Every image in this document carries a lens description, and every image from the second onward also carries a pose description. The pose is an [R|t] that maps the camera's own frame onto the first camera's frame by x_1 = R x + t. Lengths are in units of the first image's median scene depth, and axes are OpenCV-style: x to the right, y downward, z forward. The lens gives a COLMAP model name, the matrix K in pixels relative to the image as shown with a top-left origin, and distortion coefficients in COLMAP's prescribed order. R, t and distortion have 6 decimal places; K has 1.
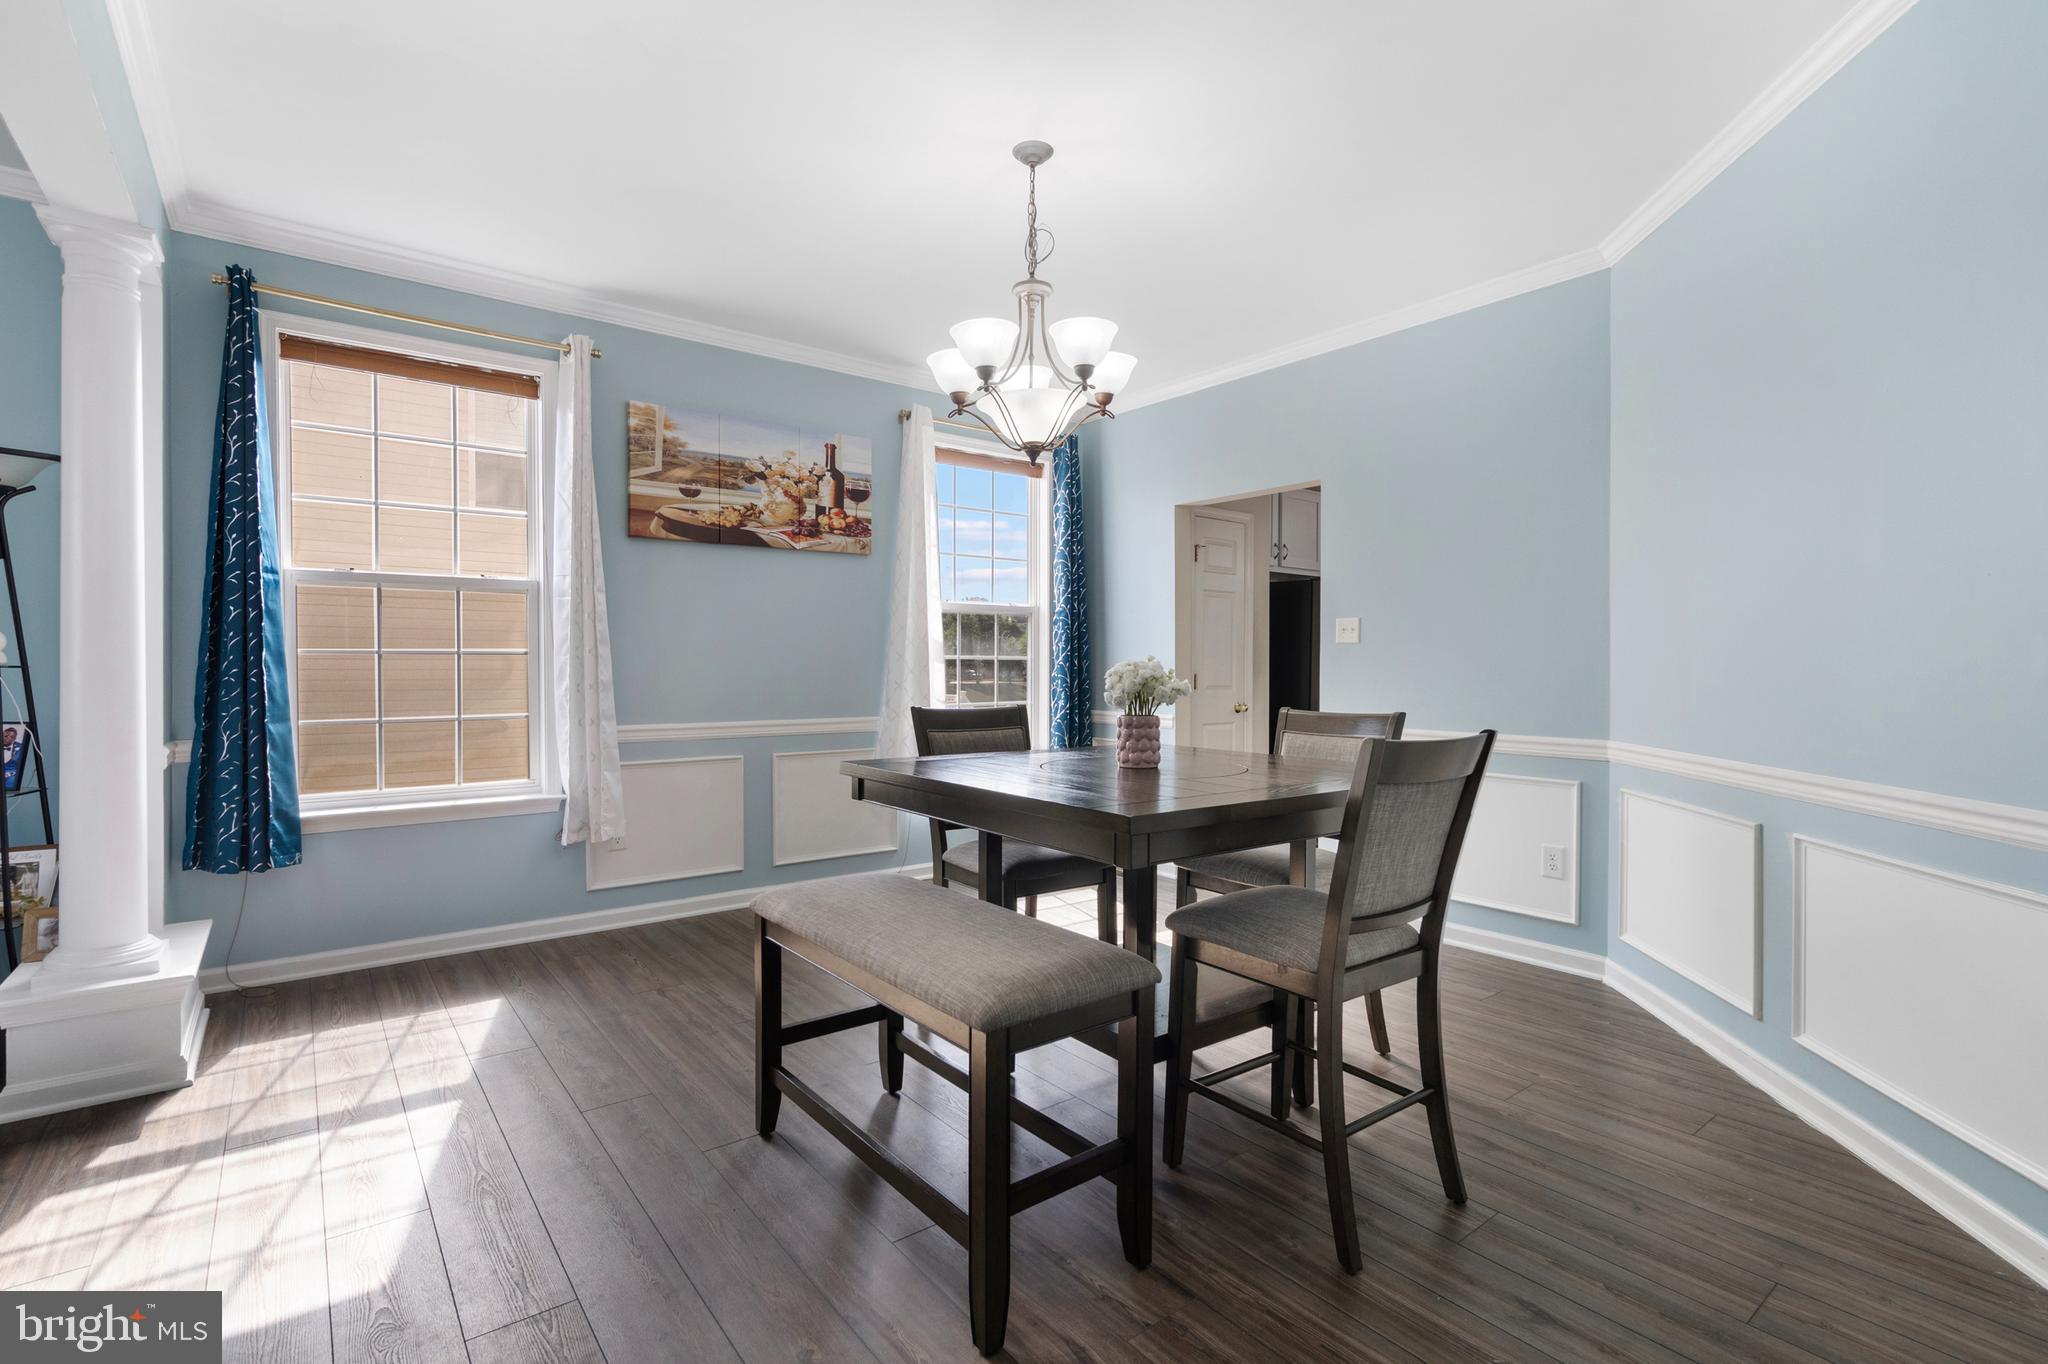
lens RADIAL K [[948.7, 0, 1028.5], [0, 948.7, 680.0], [0, 0, 1]] dist [-0.006939, 0.004751]
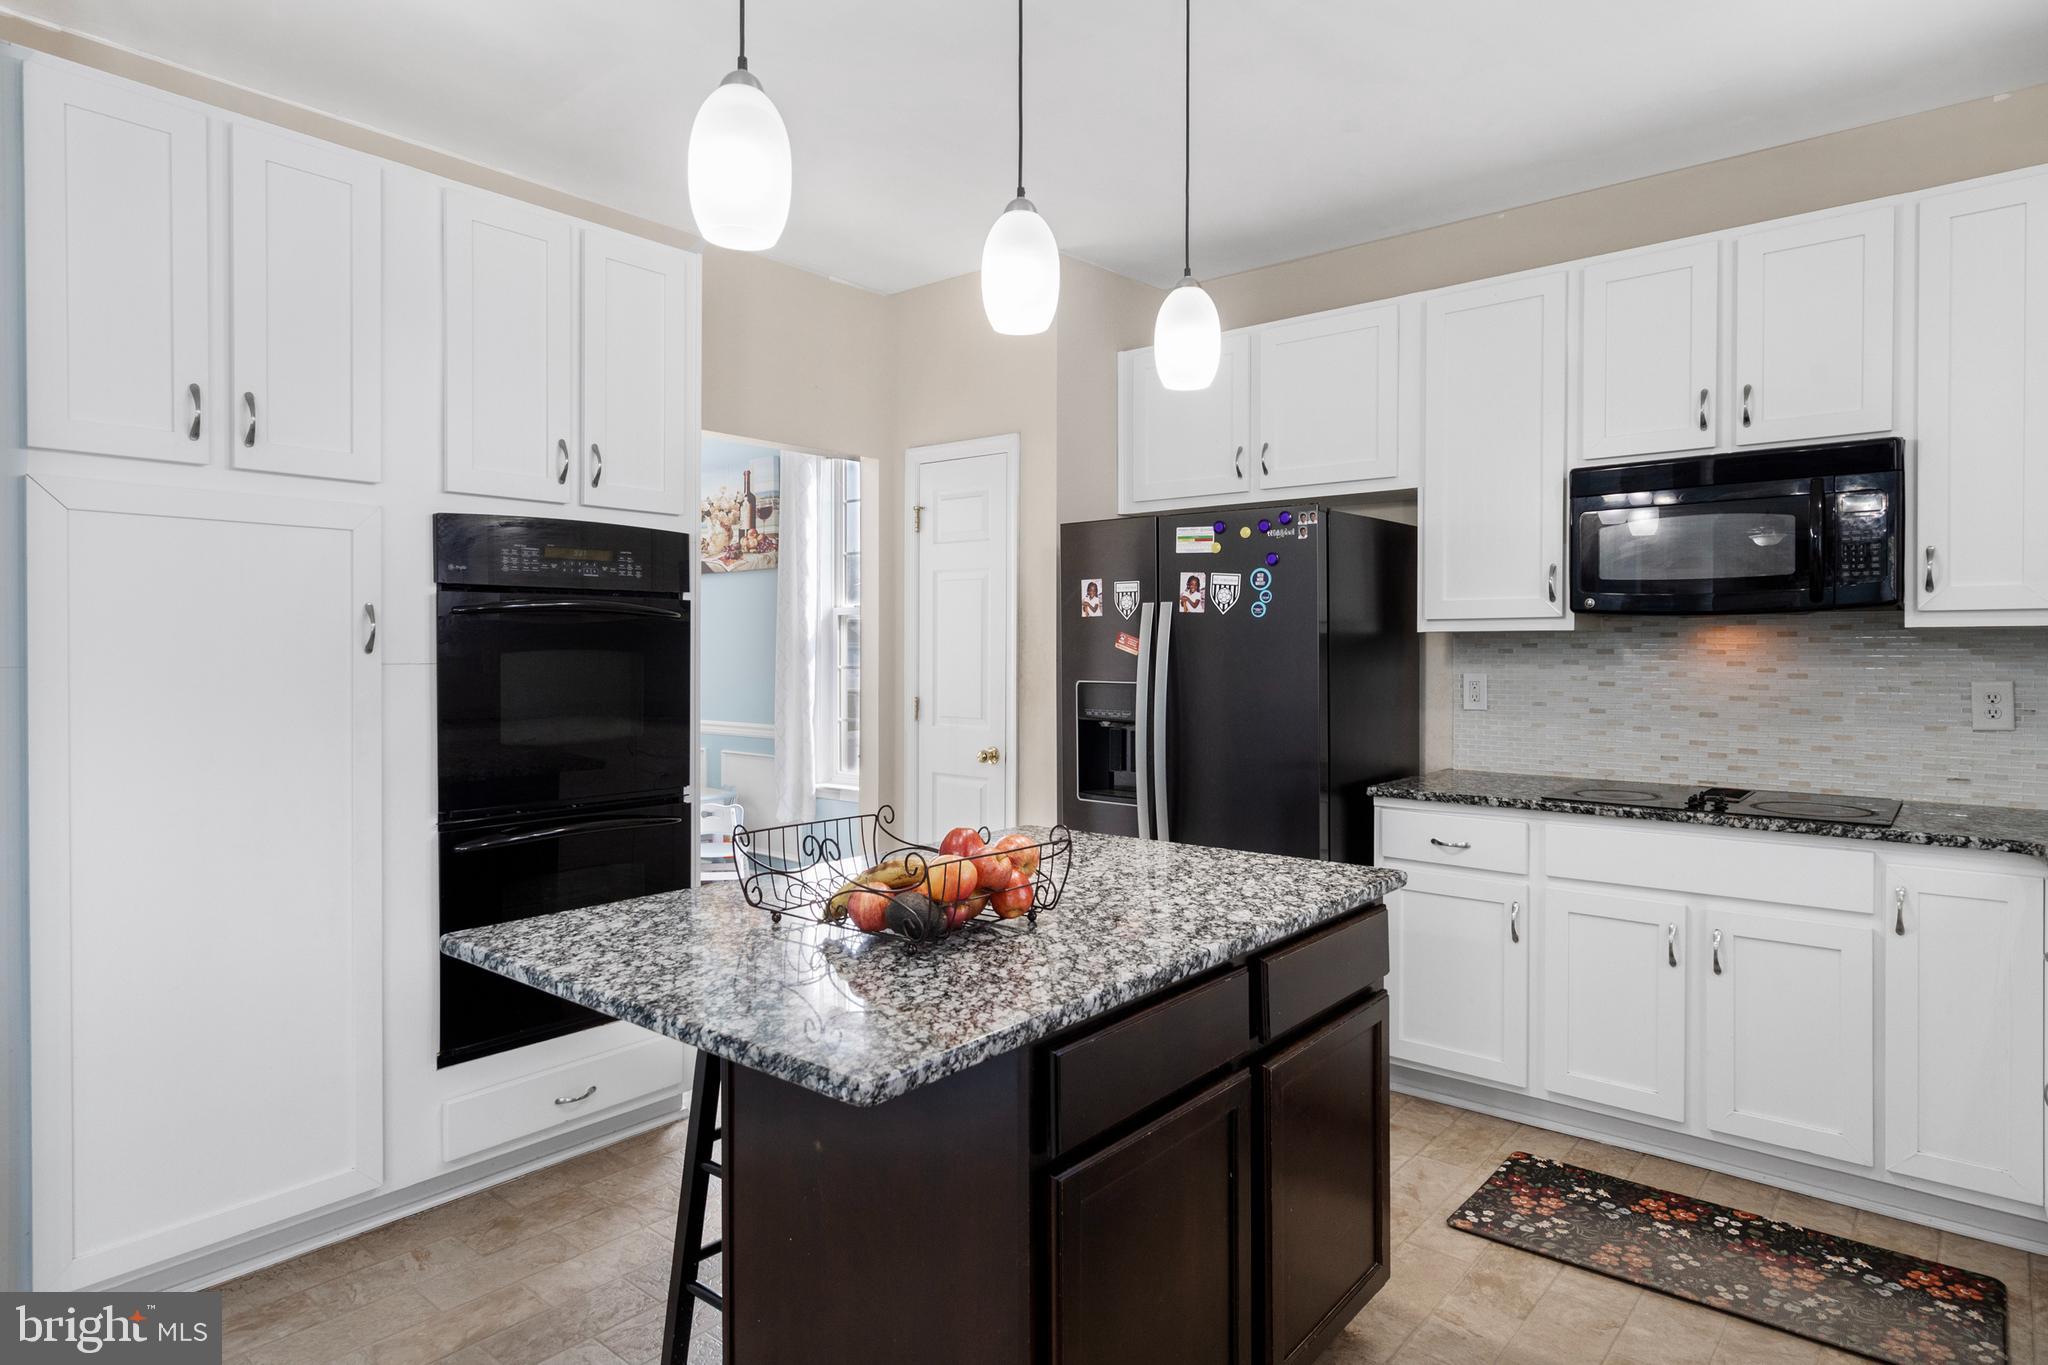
lens RADIAL K [[1154.1, 0, 1036.8], [0, 1154.1, 662.9], [0, 0, 1]] dist [0.015621, -0.004438]
pose [[0.218758, 0.010241, -0.975725, 1.218615], [-0.011765, 0.999900, 0.007857, -0.045274], [0.975708, 0.009760, 0.218857, 1.088522]]
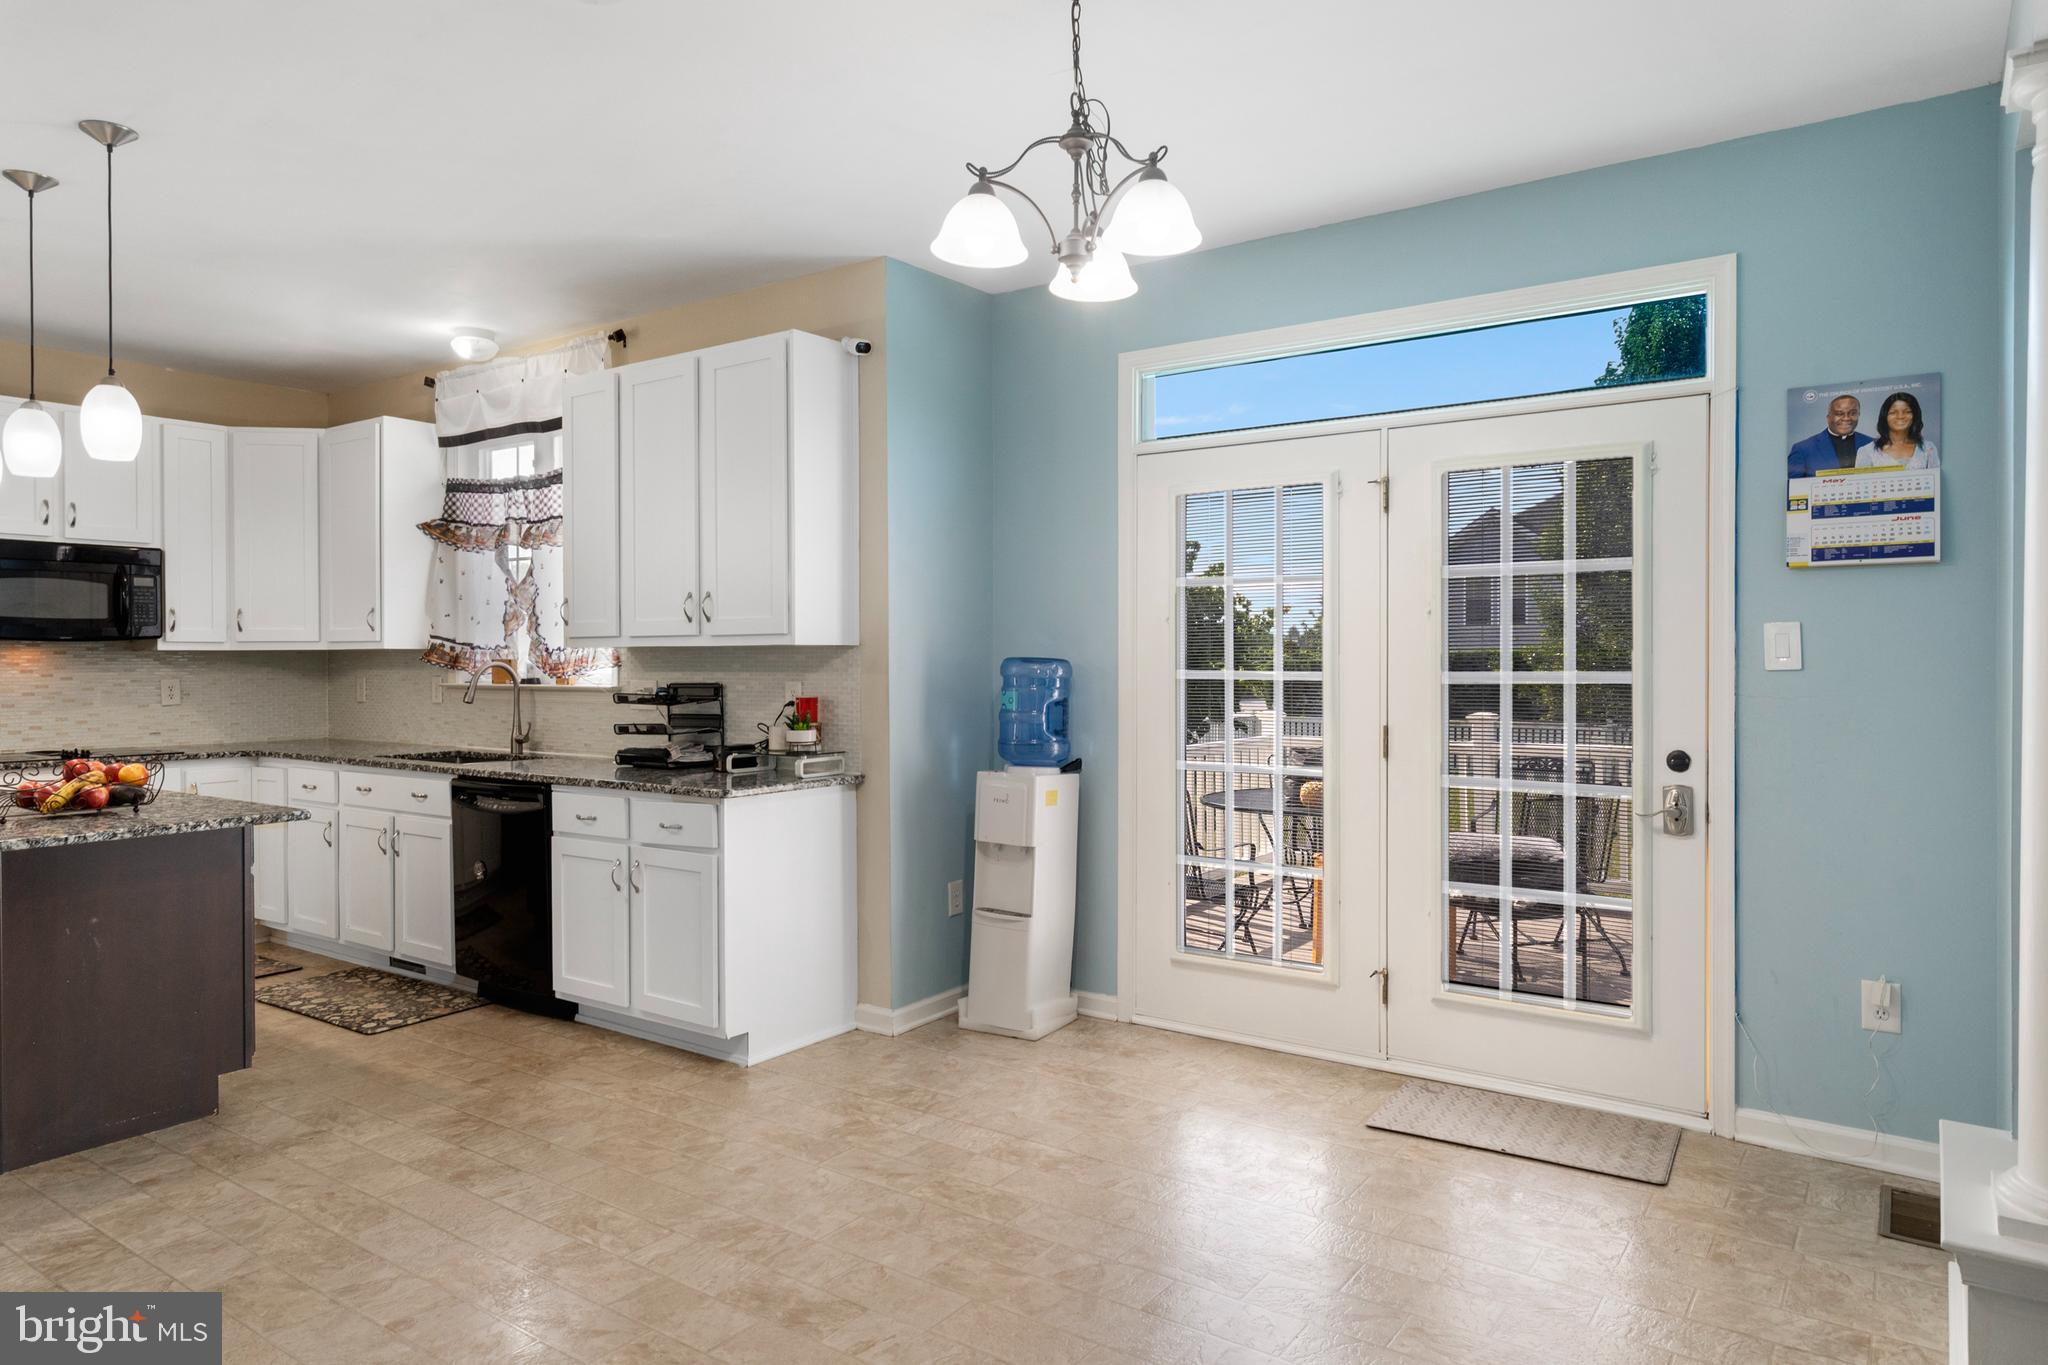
lens RADIAL K [[1305.4, 0, 1029.5], [0, 1305.4, 663.1], [0, 0, 1]] dist [0.010463, 0.010953]
pose [[0.955670, -0.004792, 0.294400, 1.158859], [0.007392, 0.999943, -0.007719, -0.035896], [-0.294346, 0.009553, 0.955651, 0.188566]]
